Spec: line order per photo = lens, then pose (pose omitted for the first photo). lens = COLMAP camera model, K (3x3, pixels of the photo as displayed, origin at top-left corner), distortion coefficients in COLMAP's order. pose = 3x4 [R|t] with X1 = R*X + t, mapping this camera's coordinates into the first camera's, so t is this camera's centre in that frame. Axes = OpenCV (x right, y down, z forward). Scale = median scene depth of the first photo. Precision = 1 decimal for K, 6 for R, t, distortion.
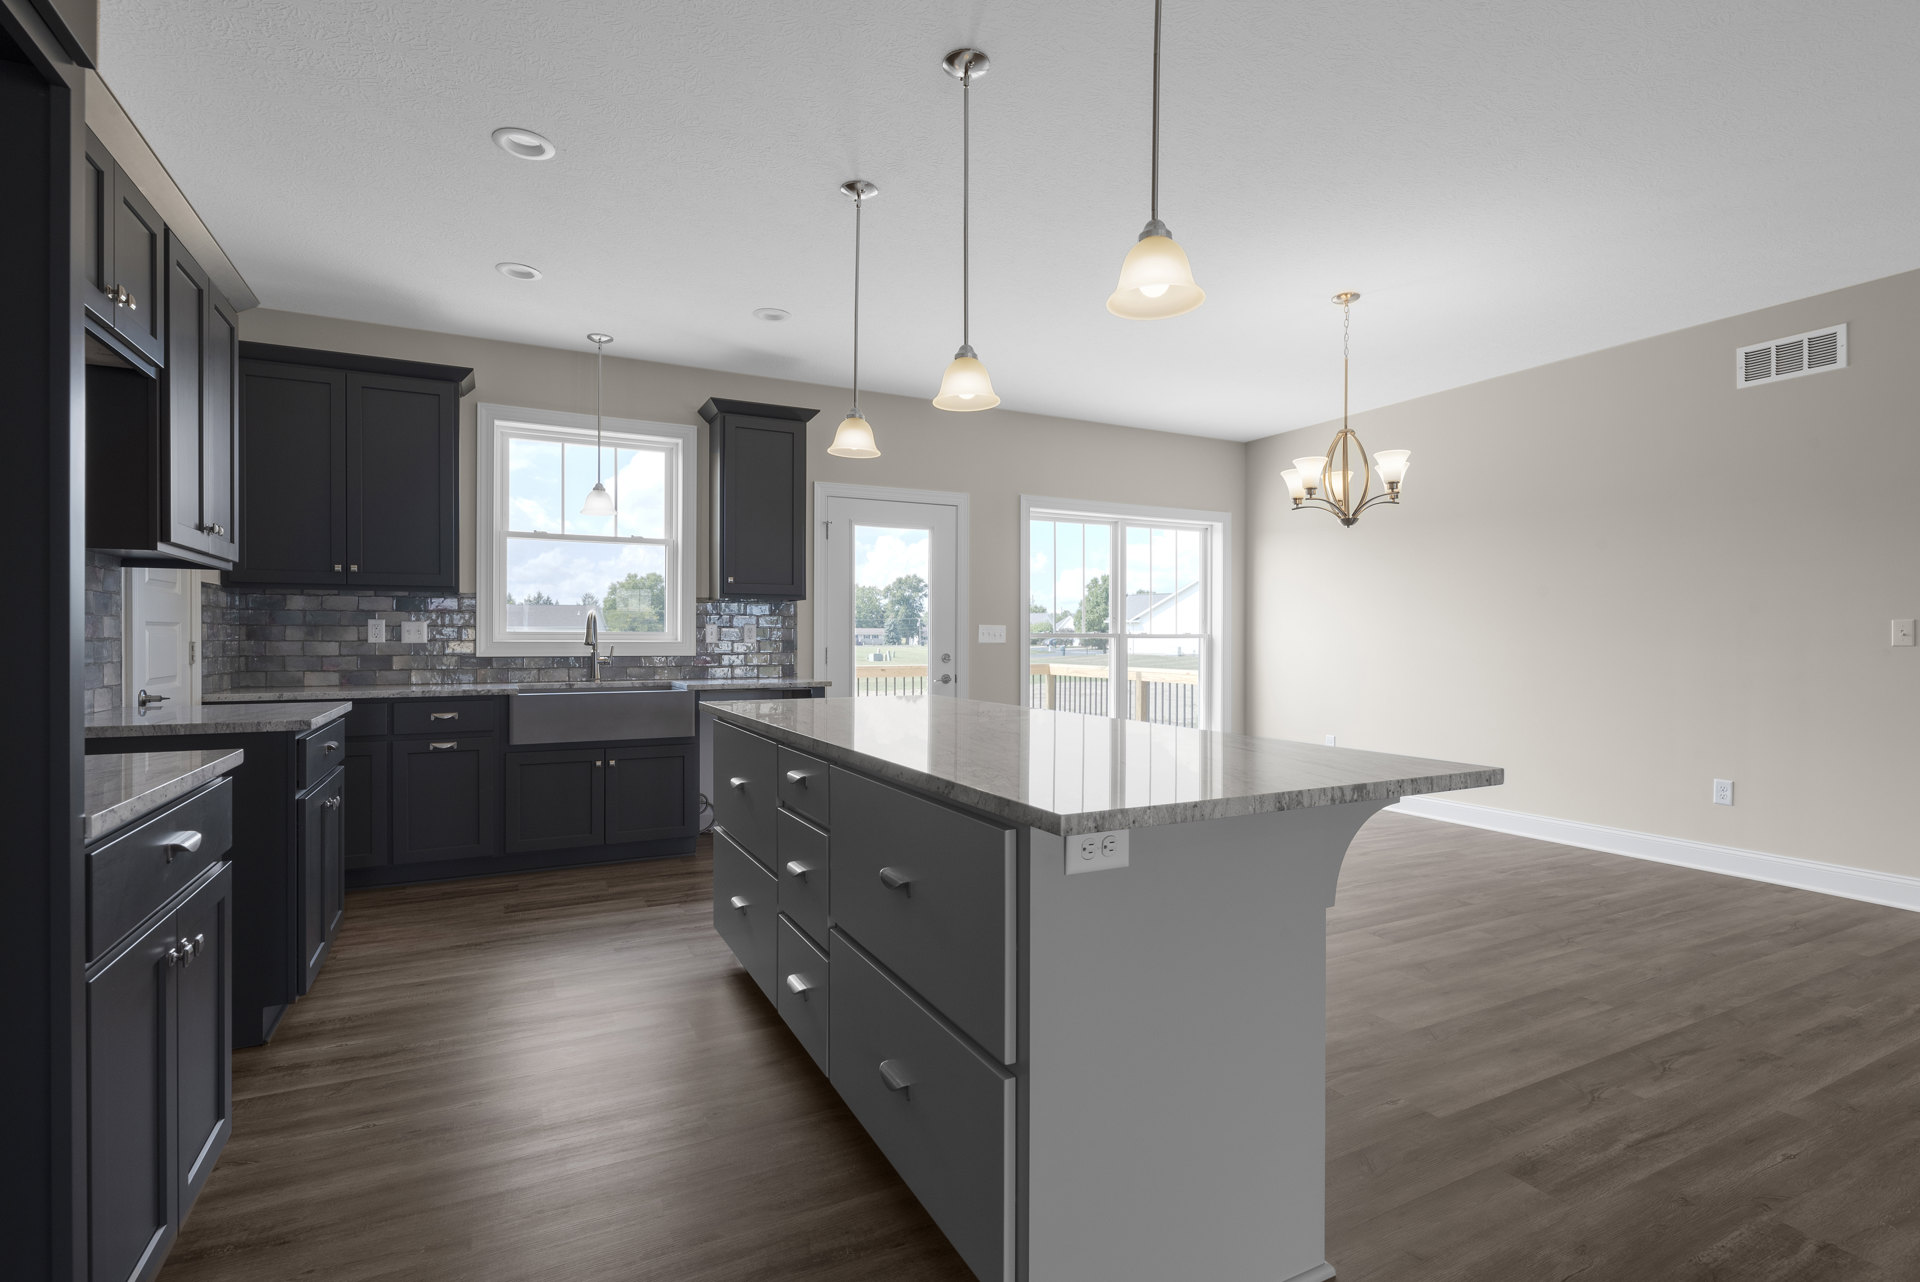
lens RADIAL K [[926.4, 0, 931.4], [0, 926.4, 634.8], [0, 0, 1]] dist [-0.007488, 0.000006]
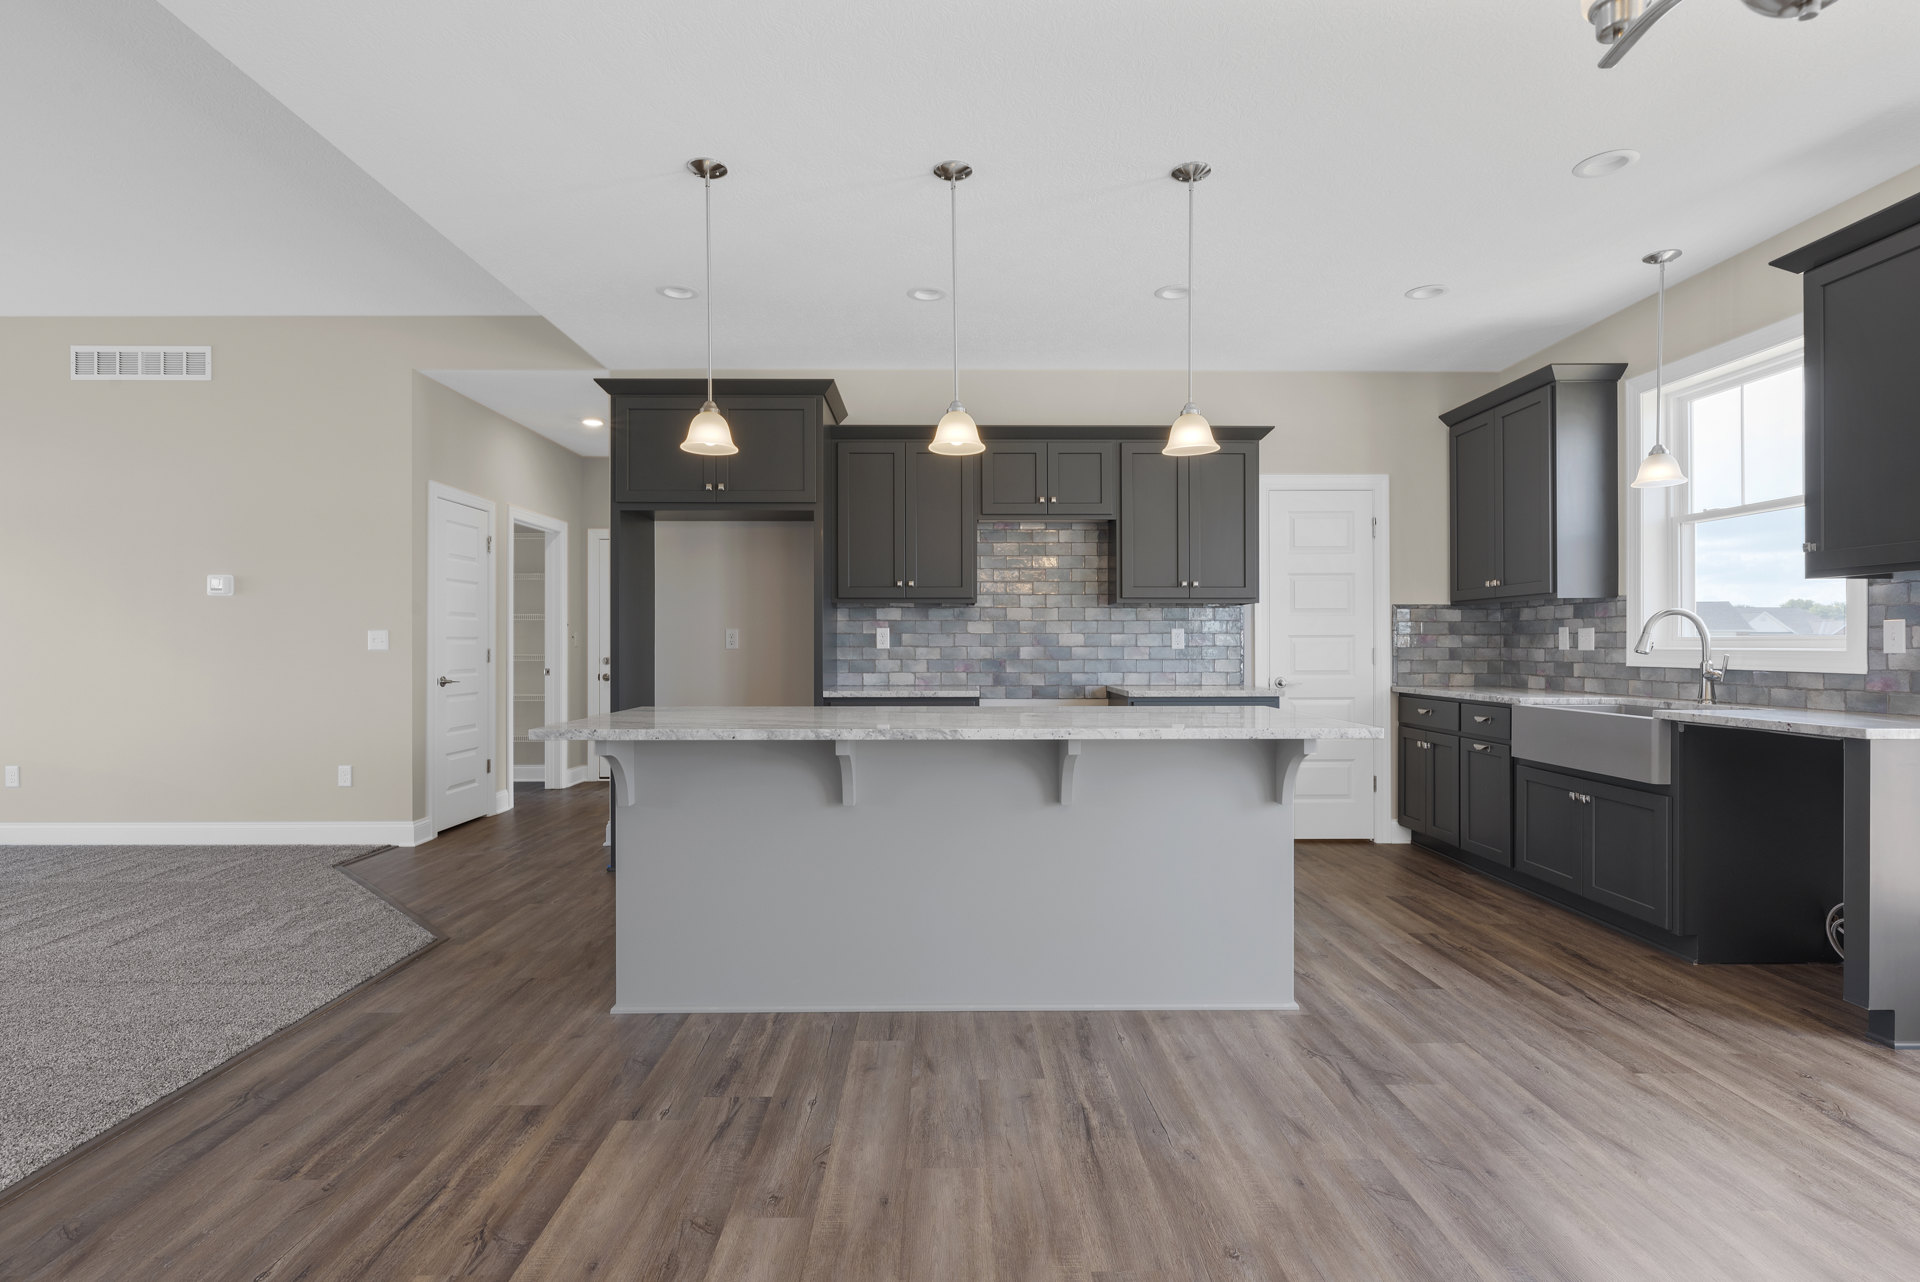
lens RADIAL K [[926.4, 0, 962.8], [0, 926.4, 642.0], [0, 0, 1]] dist [-0.007488, 0.000006]
pose [[-0.433616, -0.004258, -0.901088, 0.633809], [0.004650, 0.999965, -0.006963, 0.003910], [0.901086, -0.007209, -0.433581, 0.868075]]
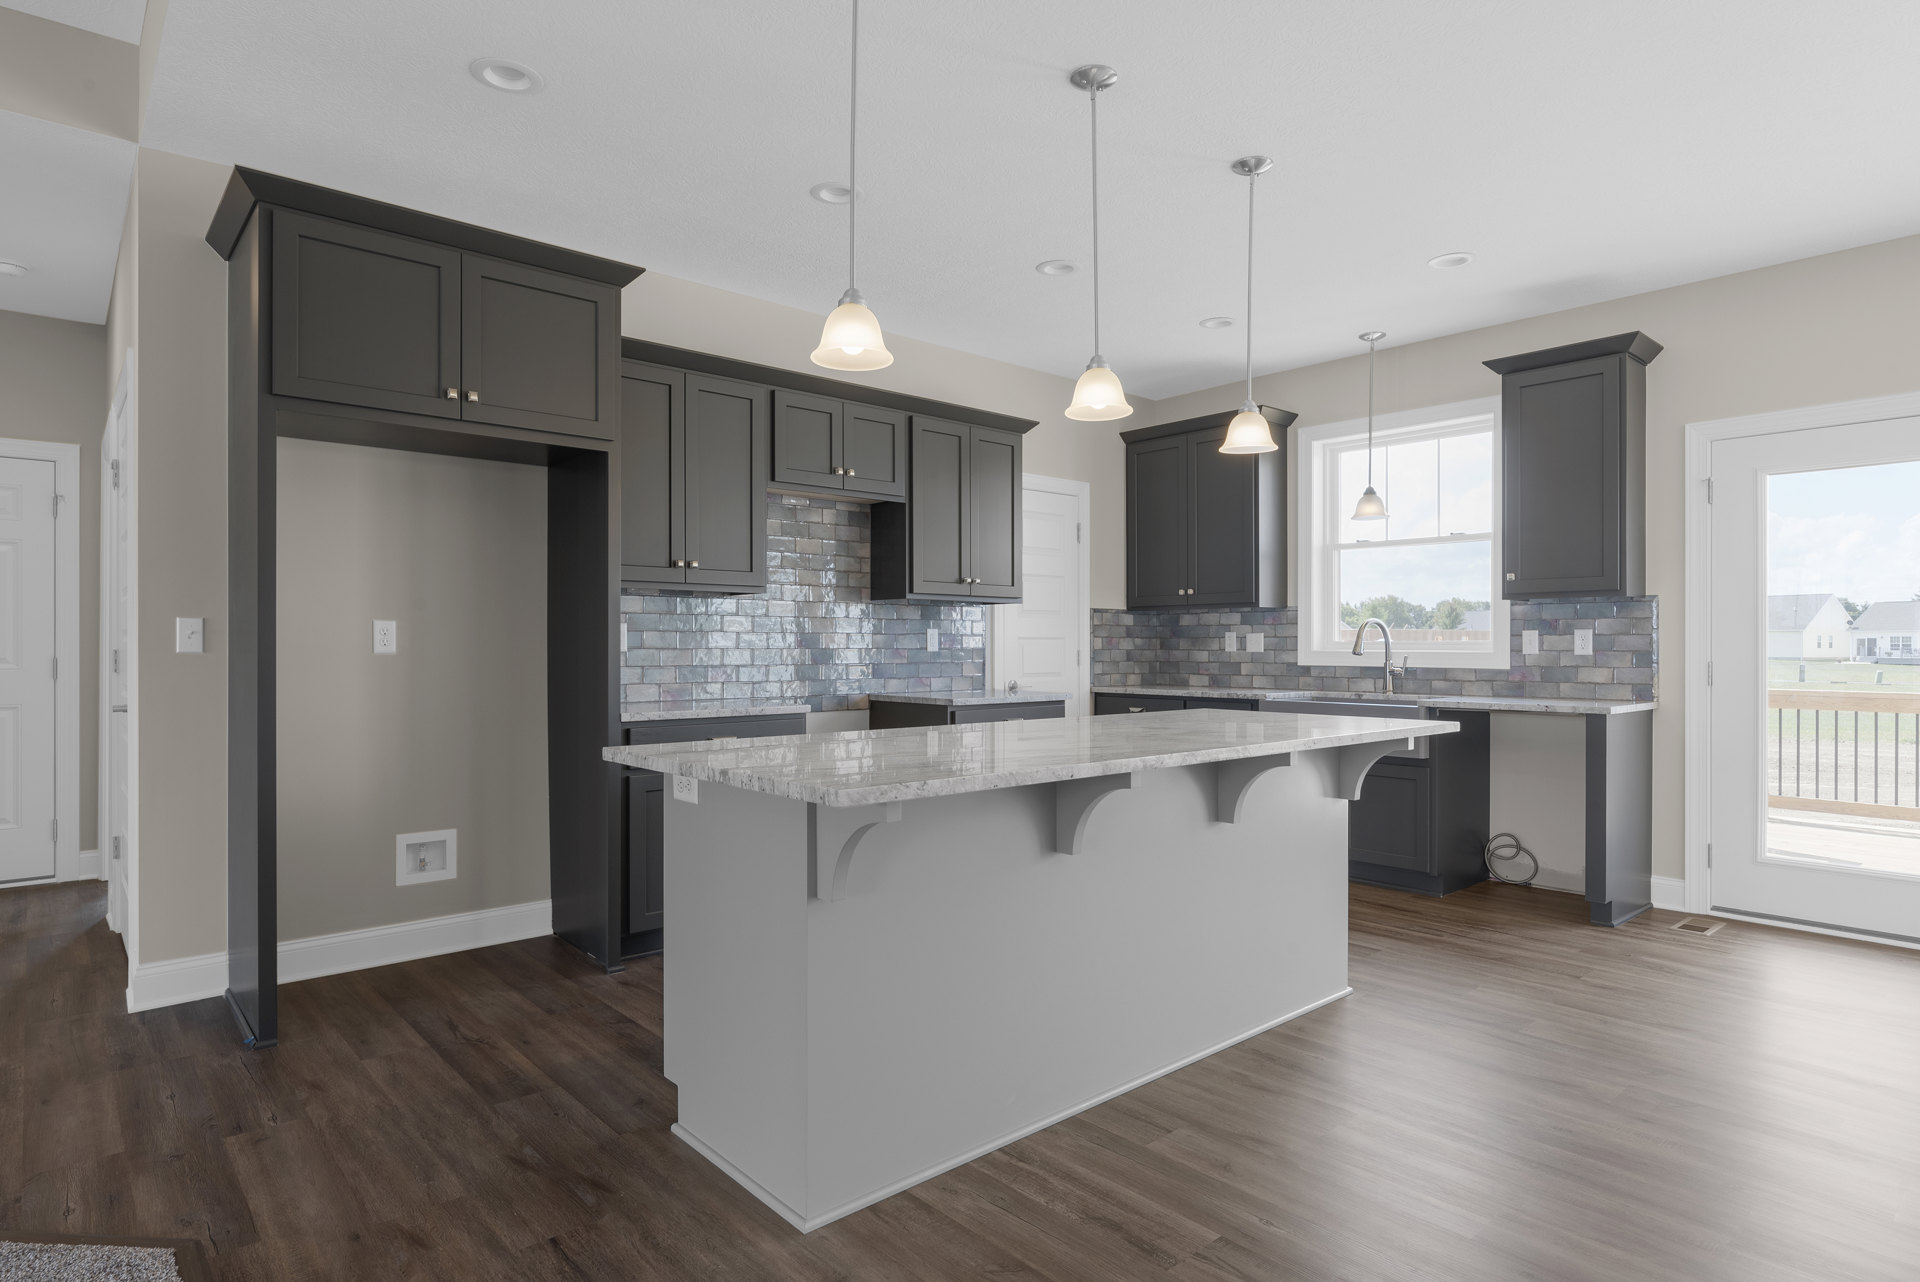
lens RADIAL K [[1033.5, 0, 973.5], [0, 1033.5, 648.7], [0, 0, 1]] dist [-0.004066, -0.000470]
pose [[0.257804, 0.001937, -0.966195, 0.615888], [0.003745, 0.999988, 0.003004, -0.000530], [0.966190, -0.004393, 0.257794, 0.348060]]
